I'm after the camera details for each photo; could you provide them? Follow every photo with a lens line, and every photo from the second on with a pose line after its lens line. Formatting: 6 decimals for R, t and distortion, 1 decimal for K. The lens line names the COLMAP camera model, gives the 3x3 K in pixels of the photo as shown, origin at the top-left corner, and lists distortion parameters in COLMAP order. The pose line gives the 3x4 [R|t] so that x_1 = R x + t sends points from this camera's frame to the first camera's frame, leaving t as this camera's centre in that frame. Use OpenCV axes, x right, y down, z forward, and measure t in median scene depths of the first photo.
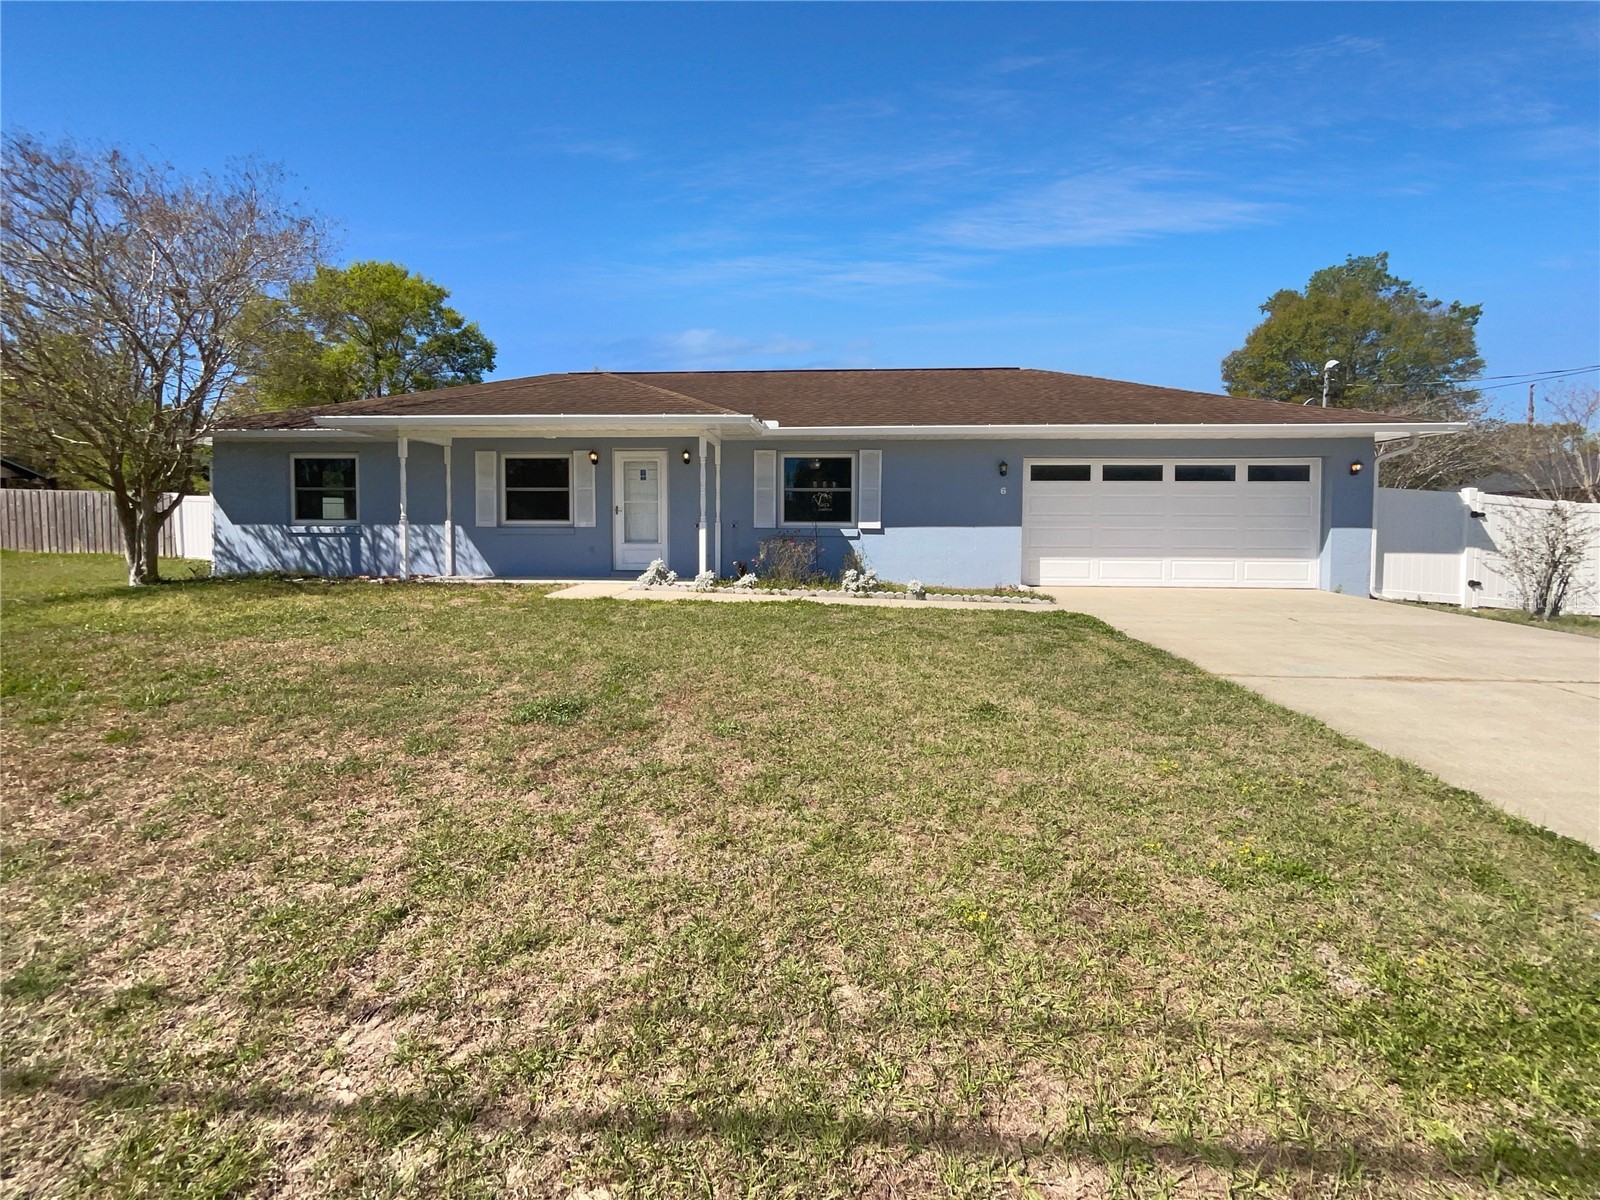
lens RADIAL K [[653.0, 0, 818.7], [0, 653.0, 585.8], [0, 0, 1]] dist [-0.002755, 0.001948]
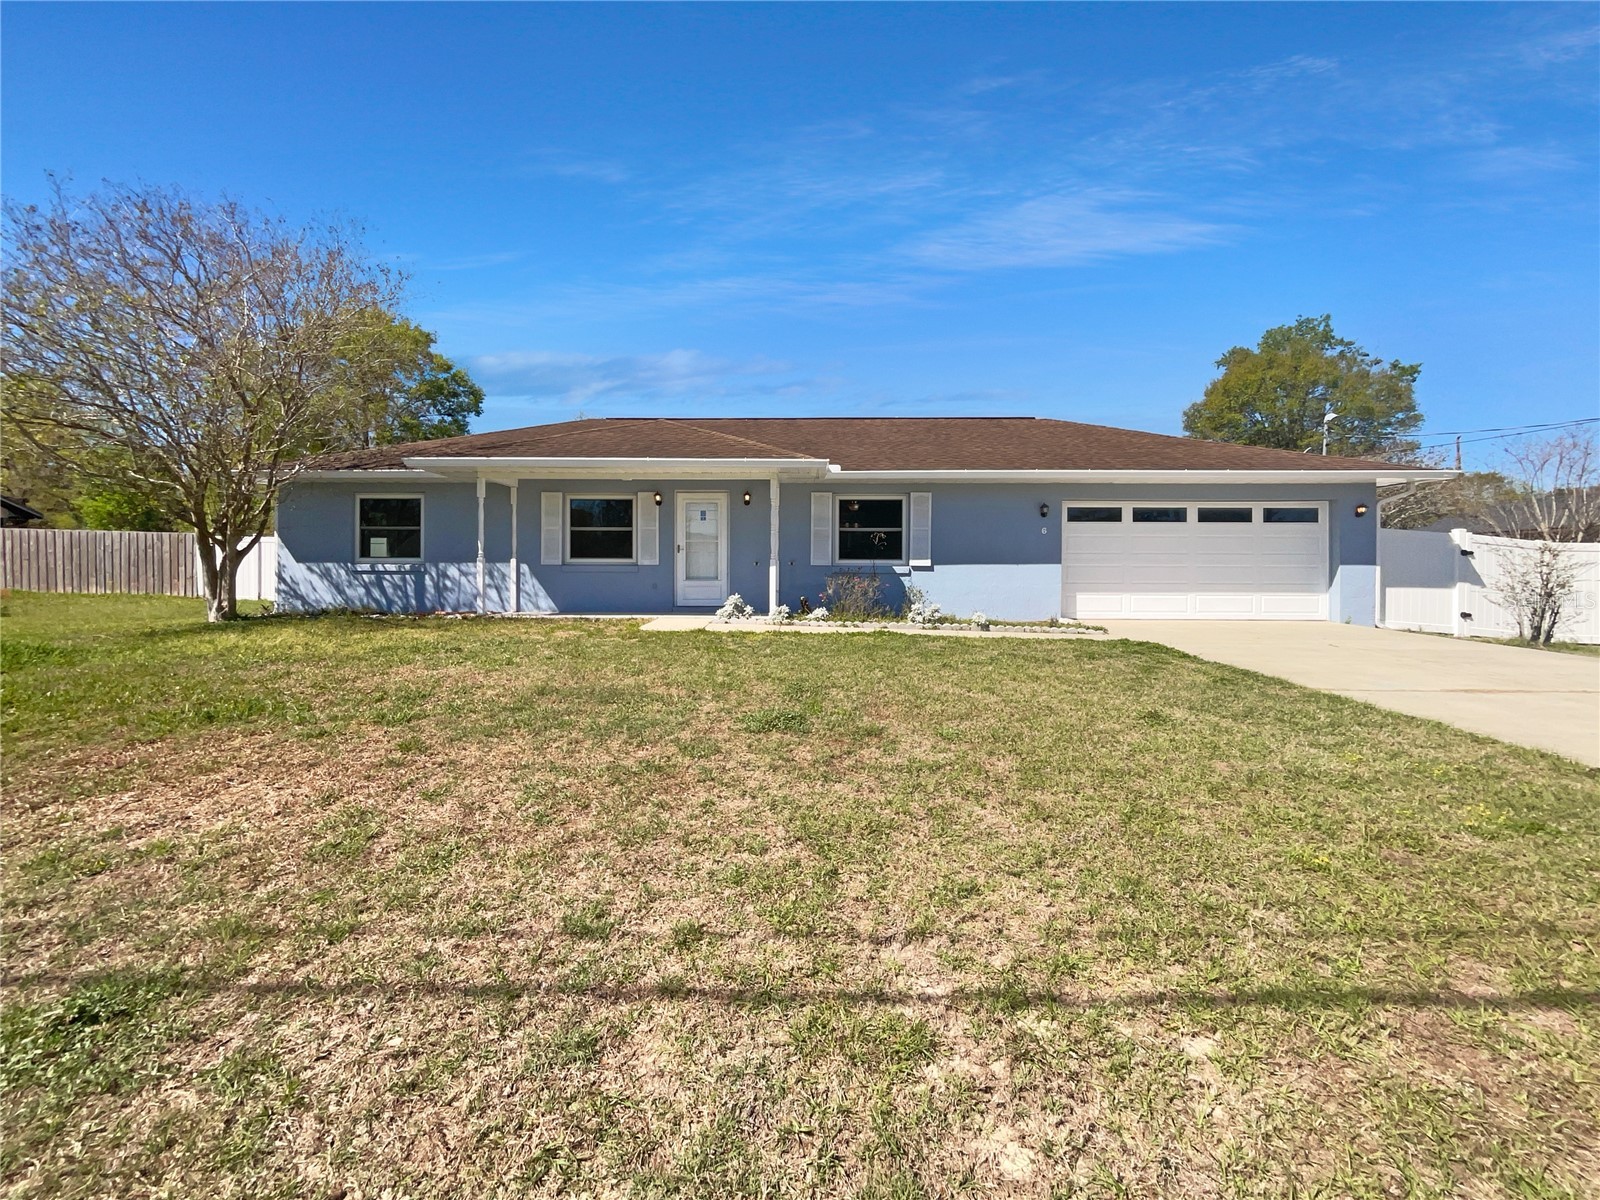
lens RADIAL K [[653.0, 0, 763.2], [0, 653.0, 615.5], [0, 0, 1]] dist [-0.002755, 0.001948]
pose [[0.999056, -0.003847, 0.043278, -0.233528], [0.004869, 0.999711, -0.023536, 0.017661], [-0.043175, 0.023724, 0.998786, -0.054737]]
